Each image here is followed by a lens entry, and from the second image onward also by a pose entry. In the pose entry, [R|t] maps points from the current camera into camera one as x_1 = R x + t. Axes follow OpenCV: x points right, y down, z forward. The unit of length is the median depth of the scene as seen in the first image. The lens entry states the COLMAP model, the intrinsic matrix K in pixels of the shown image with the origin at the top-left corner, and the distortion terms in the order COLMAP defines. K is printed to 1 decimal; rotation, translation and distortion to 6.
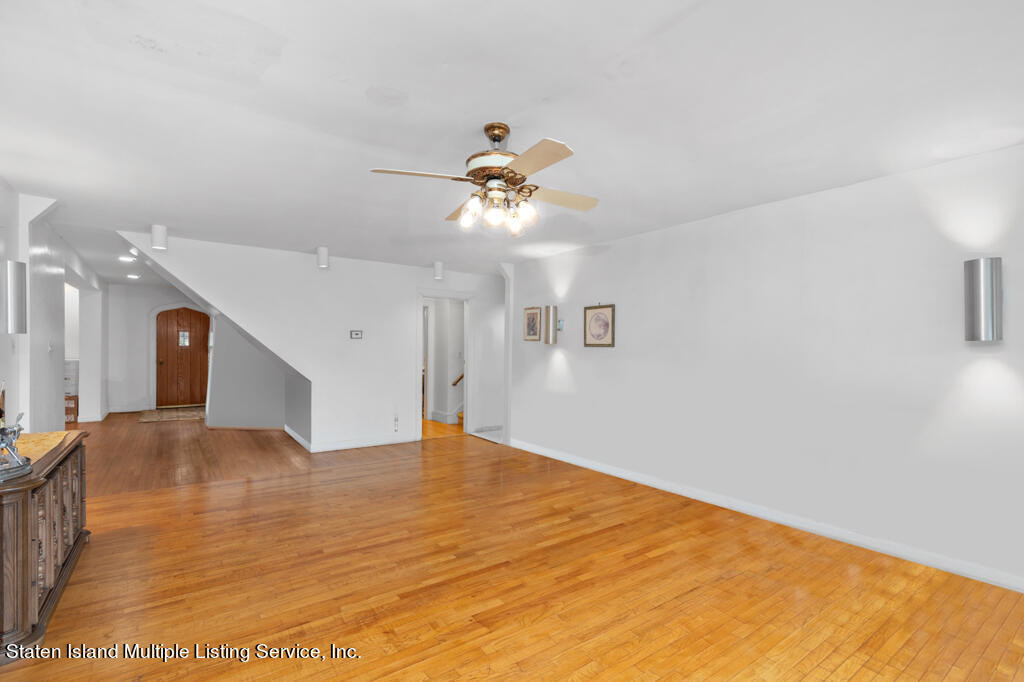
lens RADIAL K [[461.3, 0, 508.6], [0, 461.3, 346.2], [0, 0, 1]] dist [0.003726, 0.000731]
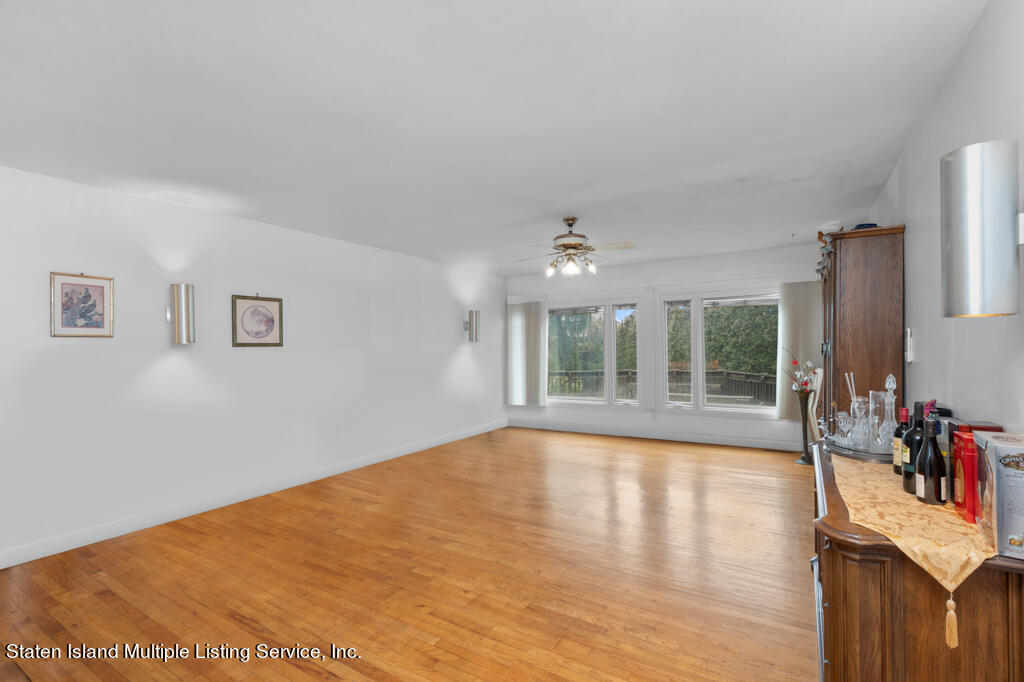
lens RADIAL K [[461.3, 0, 512.7], [0, 461.3, 340.8], [0, 0, 1]] dist [0.003726, 0.000731]
pose [[-0.375494, 0.009085, 0.926780, -0.743141], [0.011056, 0.999925, -0.005323, 0.000499], [-0.926759, 0.008248, -0.375567, 0.890914]]
